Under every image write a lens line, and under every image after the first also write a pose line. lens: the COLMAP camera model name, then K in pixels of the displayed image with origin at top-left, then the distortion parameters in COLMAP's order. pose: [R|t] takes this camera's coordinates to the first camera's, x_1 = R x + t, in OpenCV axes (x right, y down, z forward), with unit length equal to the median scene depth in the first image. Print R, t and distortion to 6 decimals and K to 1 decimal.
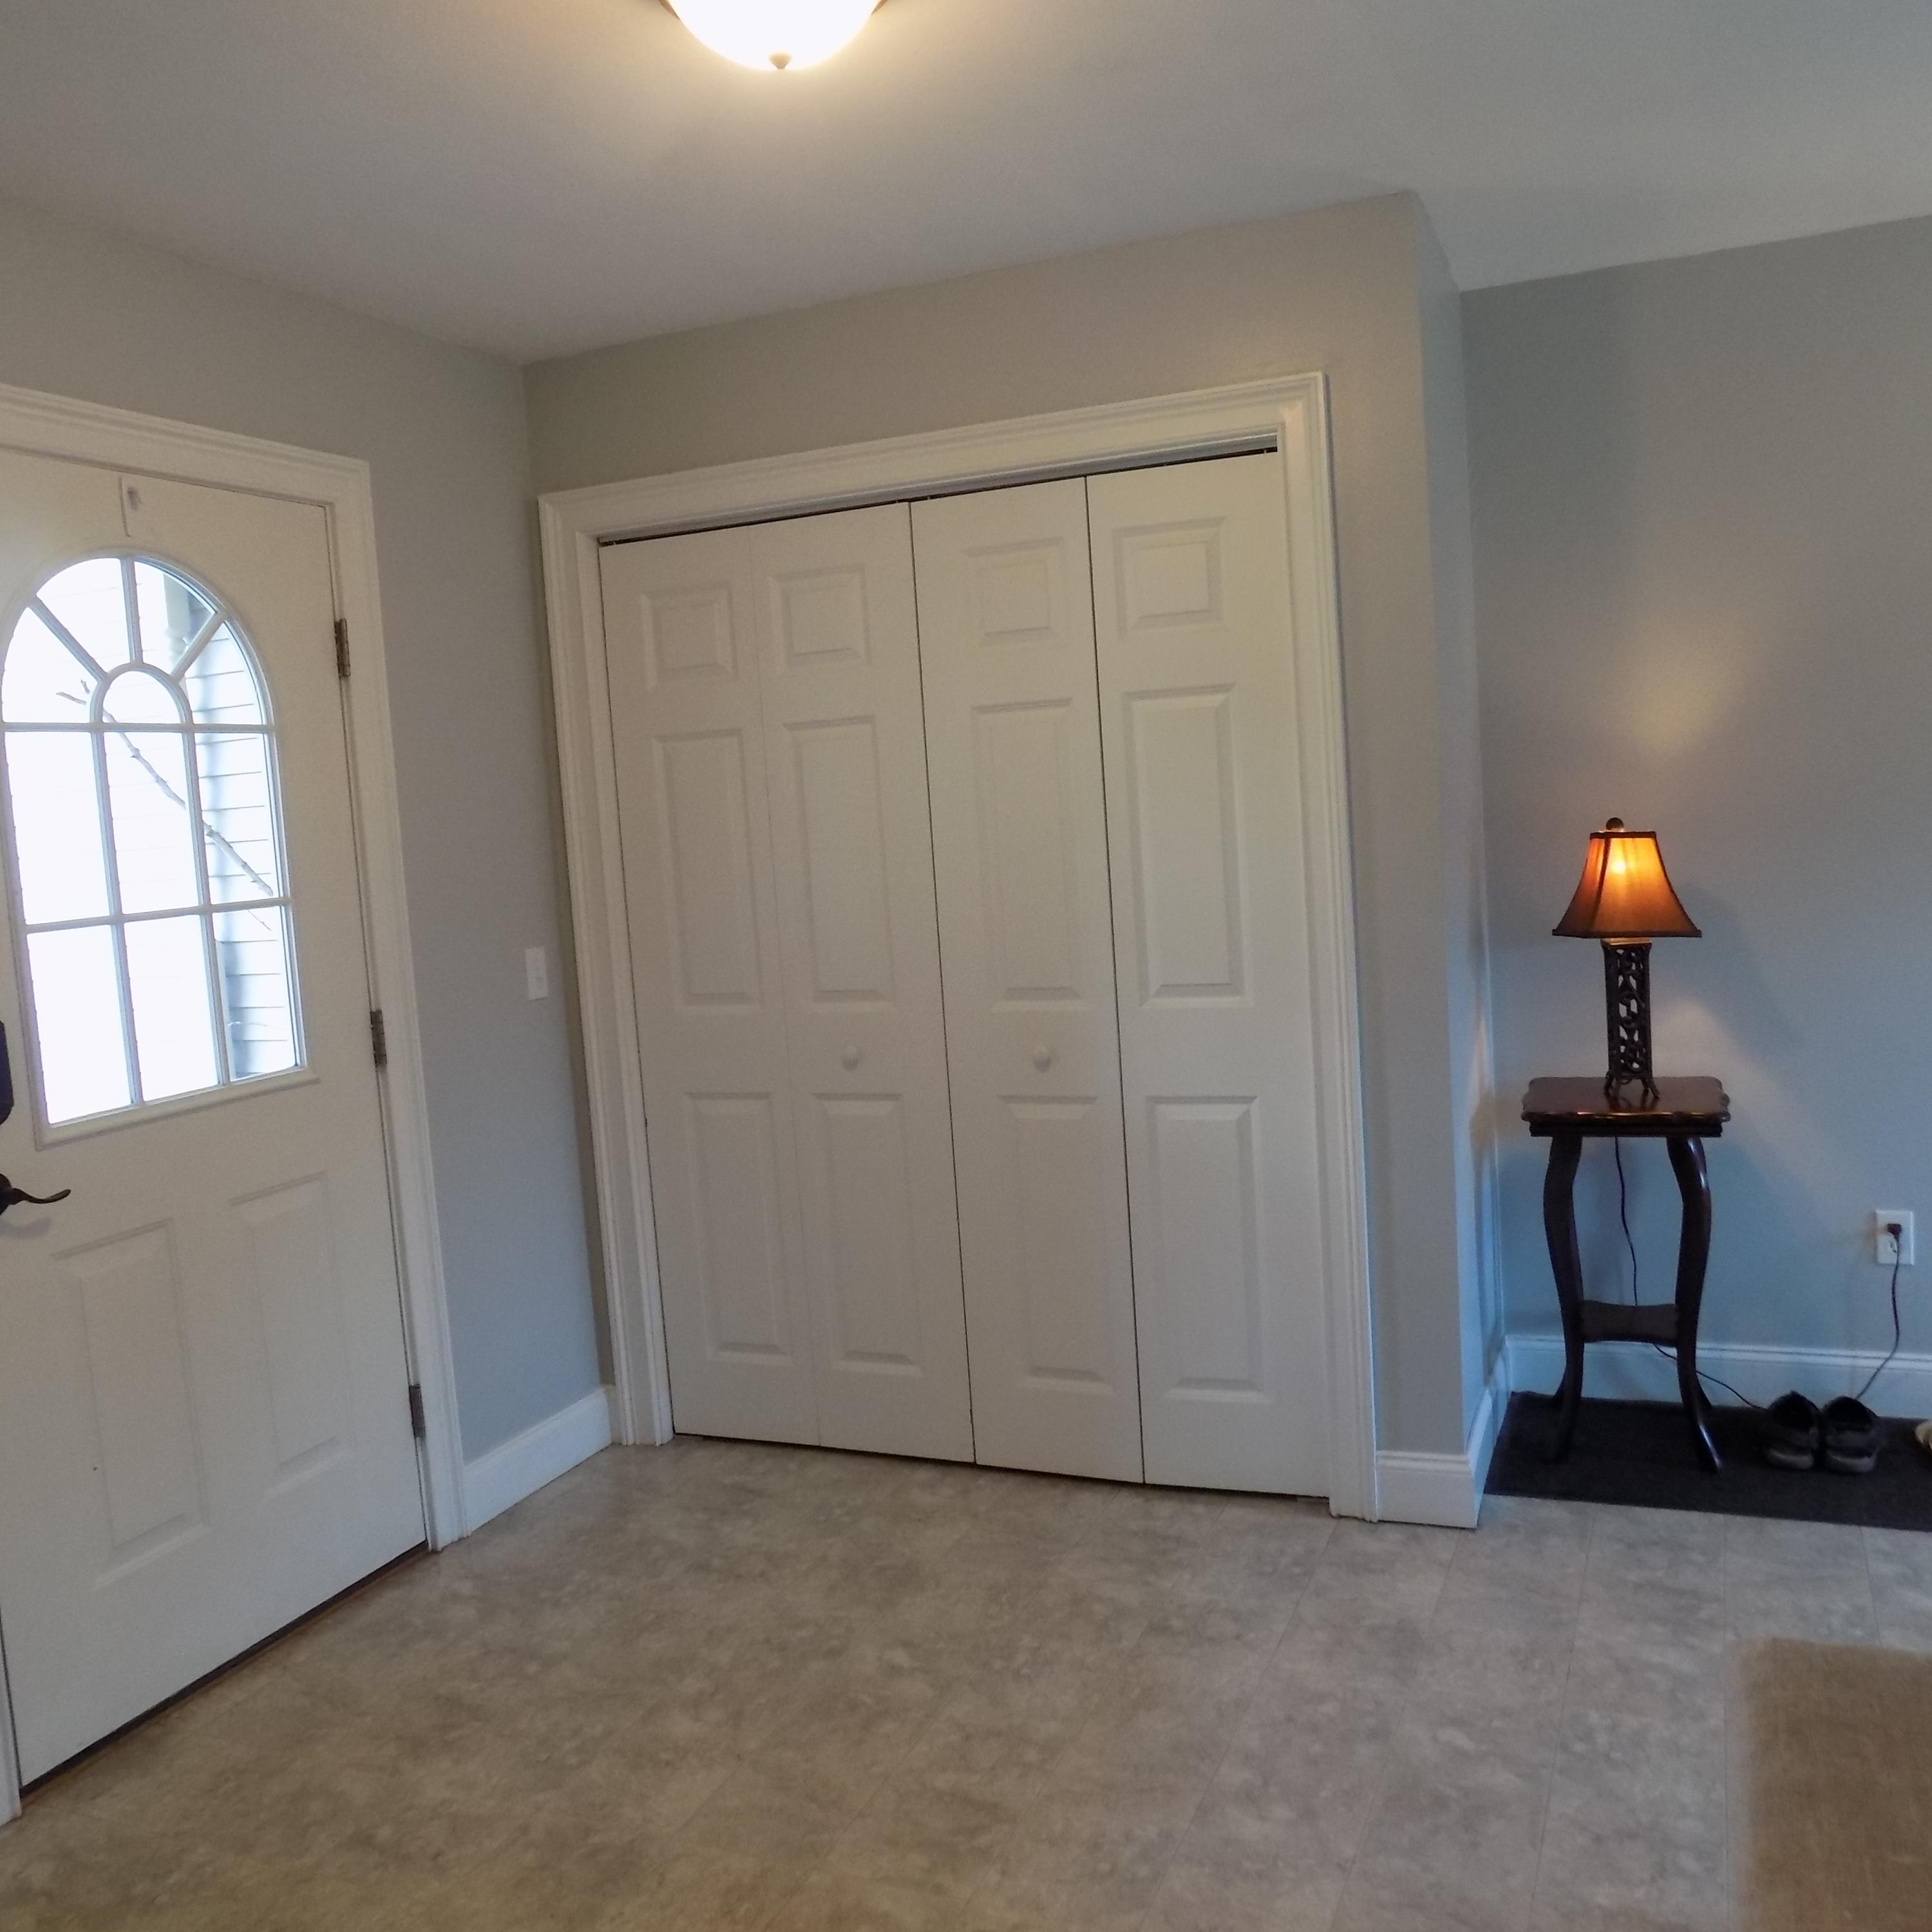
lens RADIAL K [[1763.5, 0, 963.6], [0, 1763.5, 956.3], [0, 0, 1]] dist [-0.072879, 0.084266]
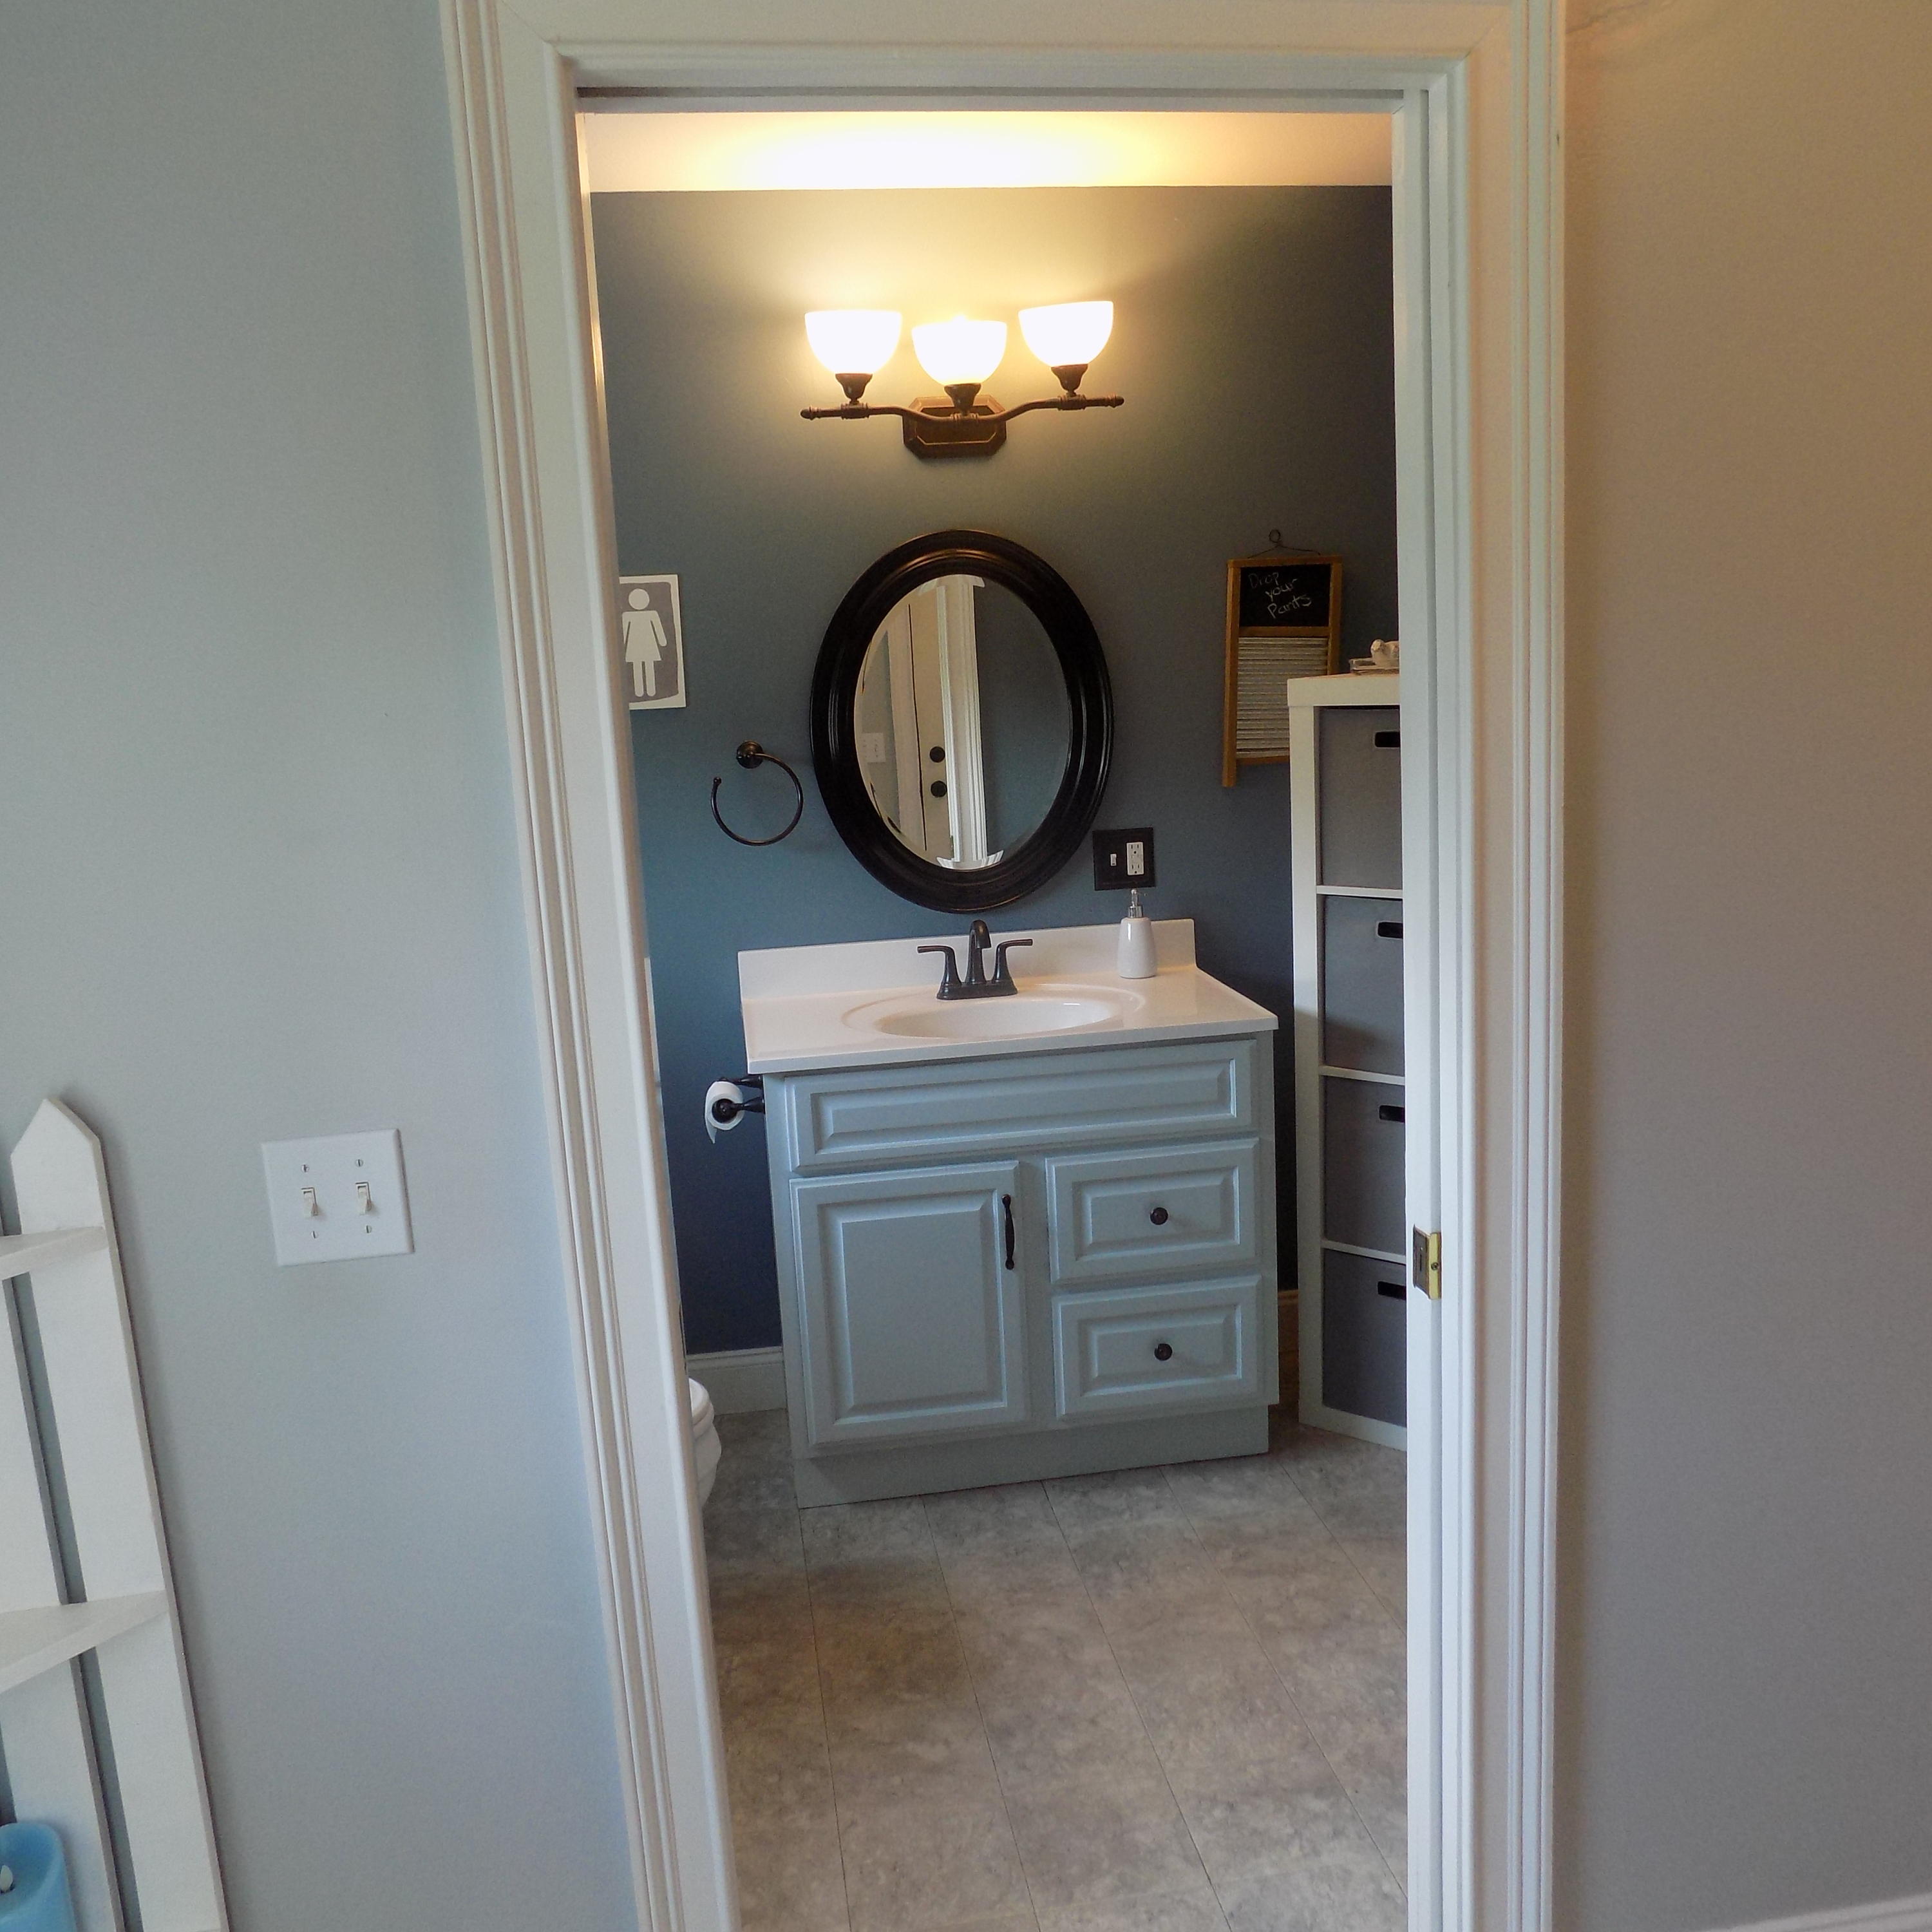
lens RADIAL K [[1763.5, 0, 963.6], [0, 1763.5, 956.3], [0, 0, 1]] dist [-0.072879, 0.084266]
pose [[-0.843490, 0.197029, -0.499704, 0.669040], [0.052985, 0.956280, 0.287614, -0.254641], [0.534525, 0.216122, -0.817052, 1.719784]]
